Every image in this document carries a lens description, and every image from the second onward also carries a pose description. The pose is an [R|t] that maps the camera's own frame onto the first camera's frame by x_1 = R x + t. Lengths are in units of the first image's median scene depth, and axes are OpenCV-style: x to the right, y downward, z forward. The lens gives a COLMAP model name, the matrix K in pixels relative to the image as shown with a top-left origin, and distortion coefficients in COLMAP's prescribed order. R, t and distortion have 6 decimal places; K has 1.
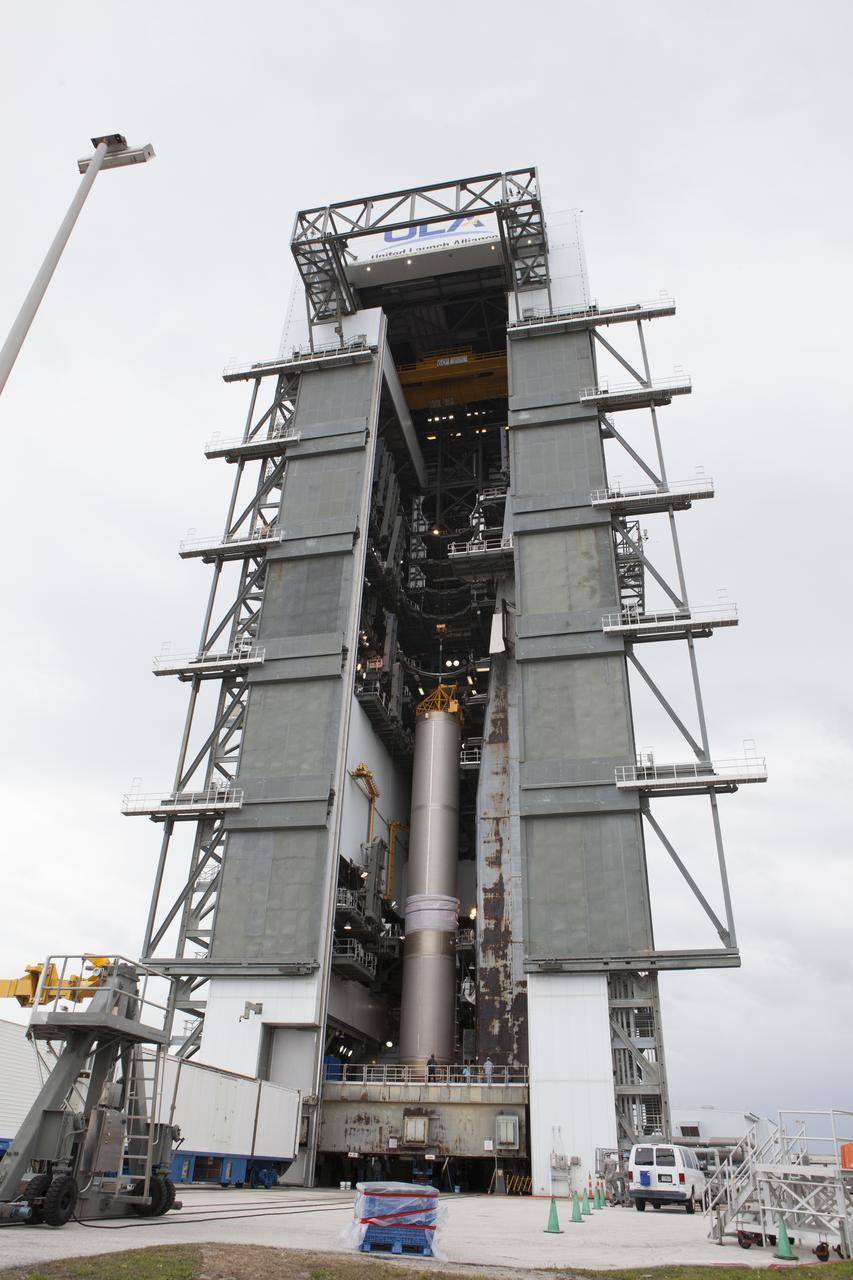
lens RADIAL K [[870.8, 0, 431.3], [0, 870.8, 639.5], [0, 0, 1]] dist [-0.113155, 0.092635]
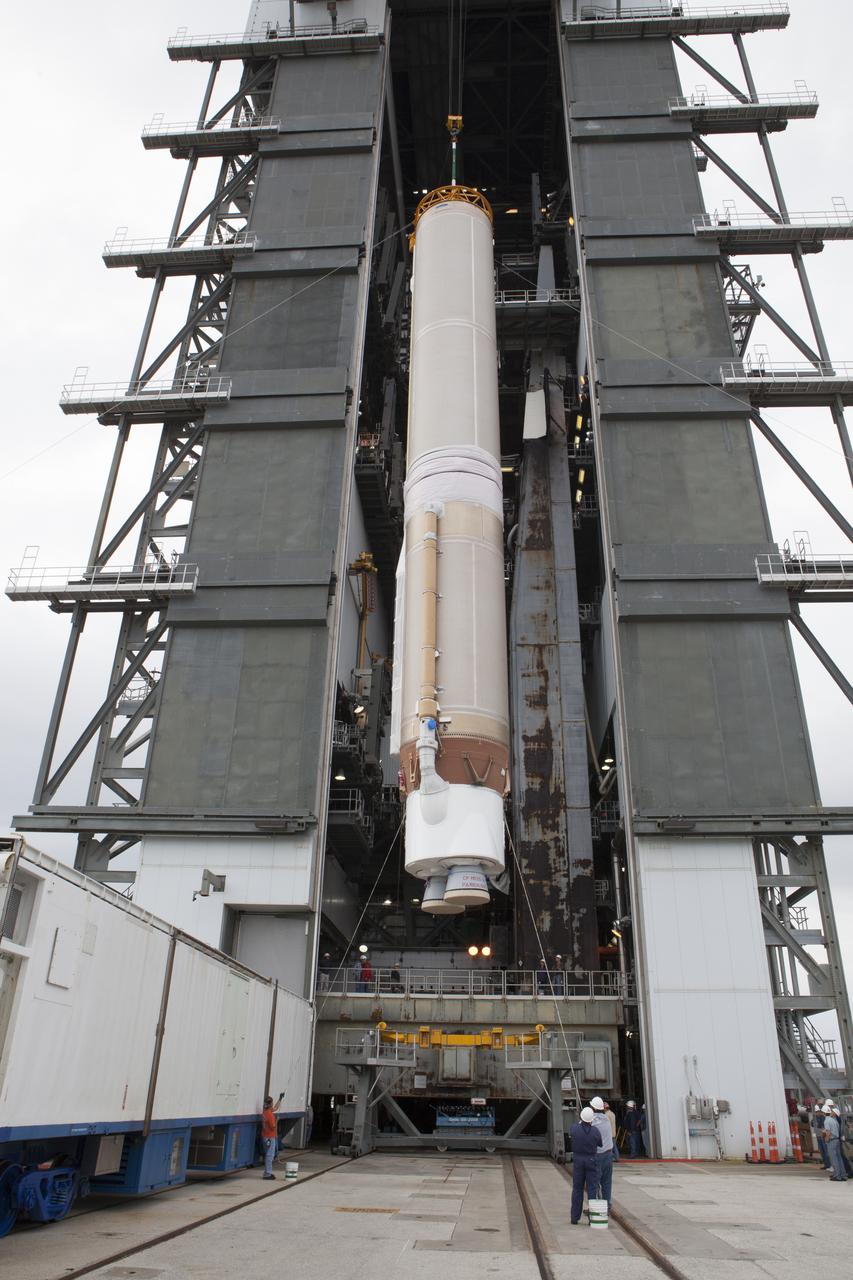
lens RADIAL K [[893.6, 0, 426.5], [0, 893.6, 640.0], [0, 0, 1]] dist [-0.115914, 0.093868]
pose [[0.989292, 0.060791, 0.132689, -0.121716], [-0.071742, 0.994260, 0.079371, 0.152467], [-0.127102, -0.088040, 0.987975, 0.275173]]
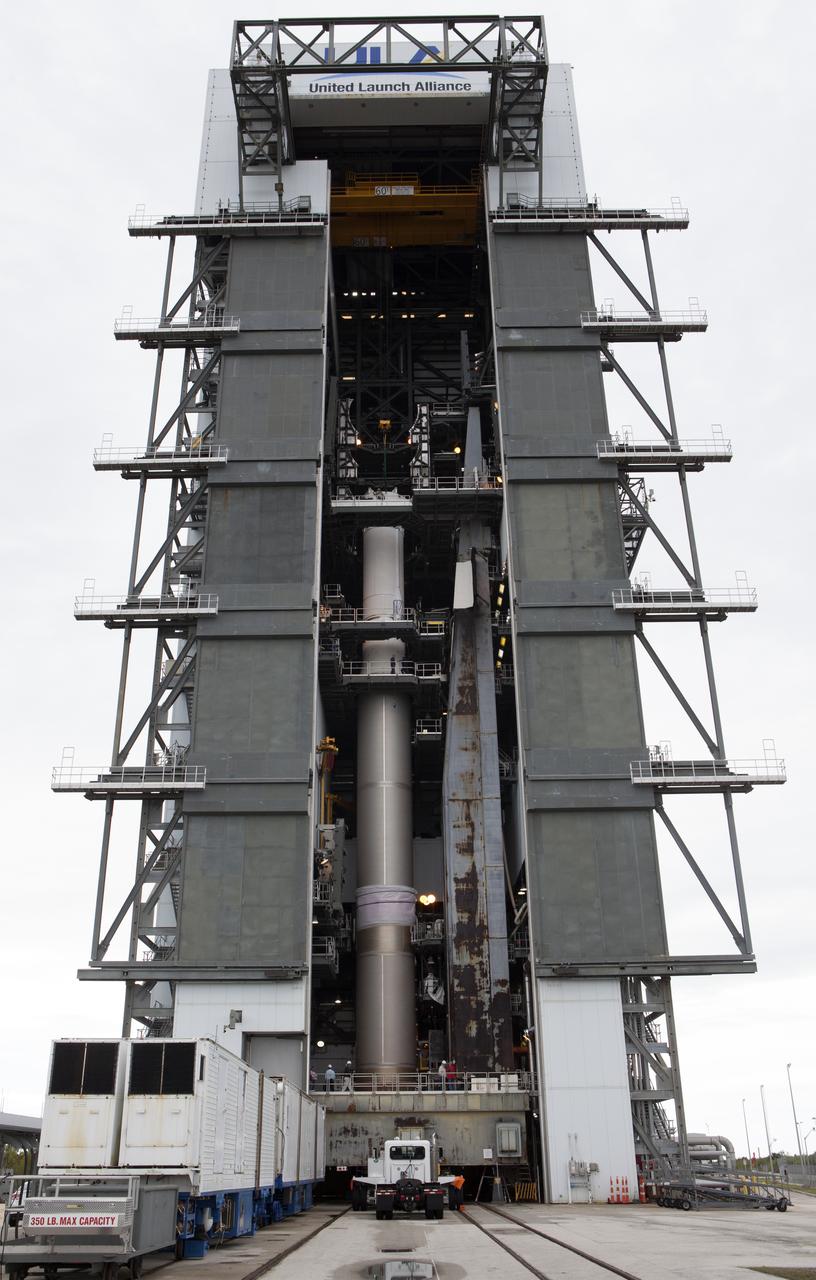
lens RADIAL K [[1112.6, 0, 384.8], [0, 1112.6, 635.9], [0, 0, 1]] dist [-0.100368, 0.142872]
pose [[0.979835, 0.053163, 0.192605, -0.244771], [-0.074663, 0.991544, 0.106146, -0.080419], [-0.185333, -0.118386, 0.975519, -0.089042]]
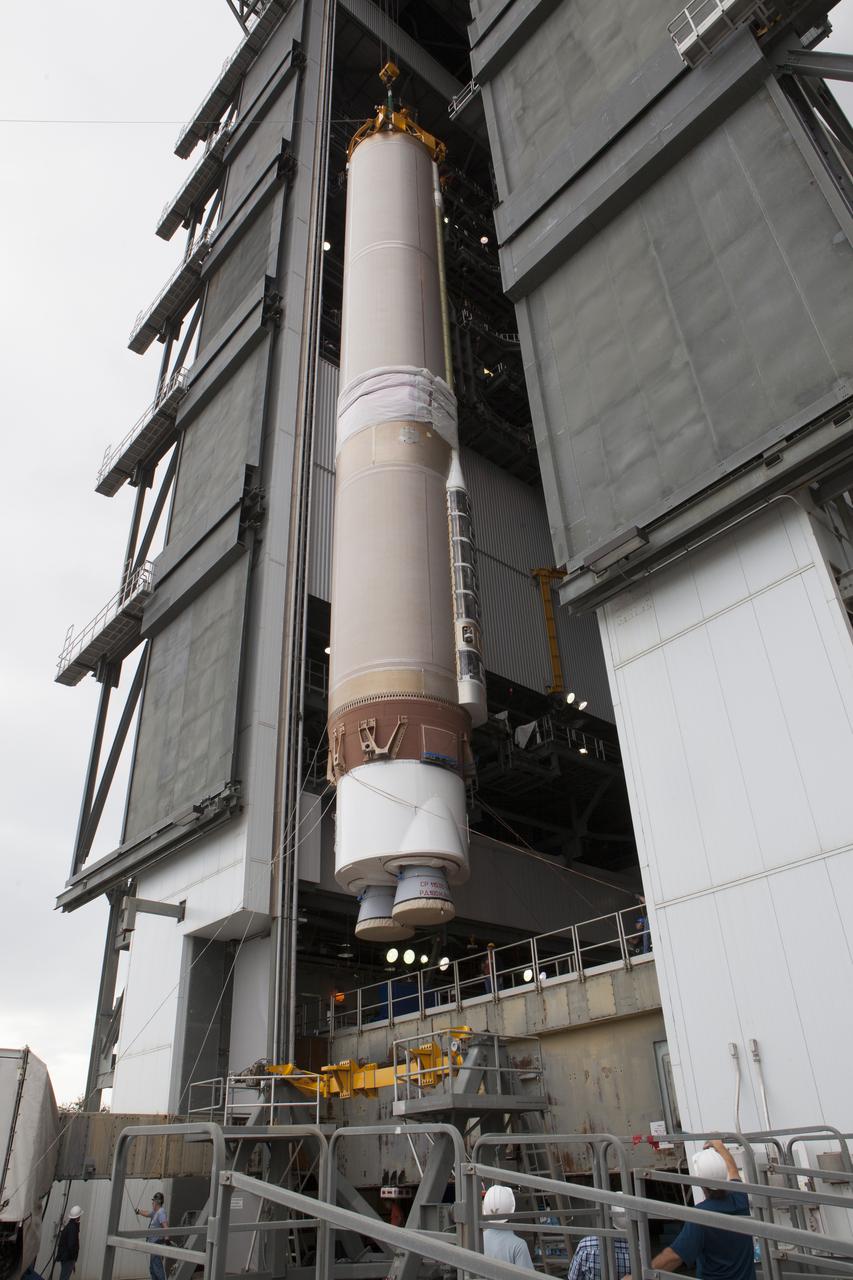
lens RADIAL K [[893.6, 0, 426.5], [0, 893.6, 640.0], [0, 0, 1]] dist [-0.115914, 0.093868]
pose [[0.797454, -0.373917, -0.473554, 0.176425], [0.373388, 0.922325, -0.099489, 0.324912], [0.473971, -0.097481, 0.875128, 0.526656]]
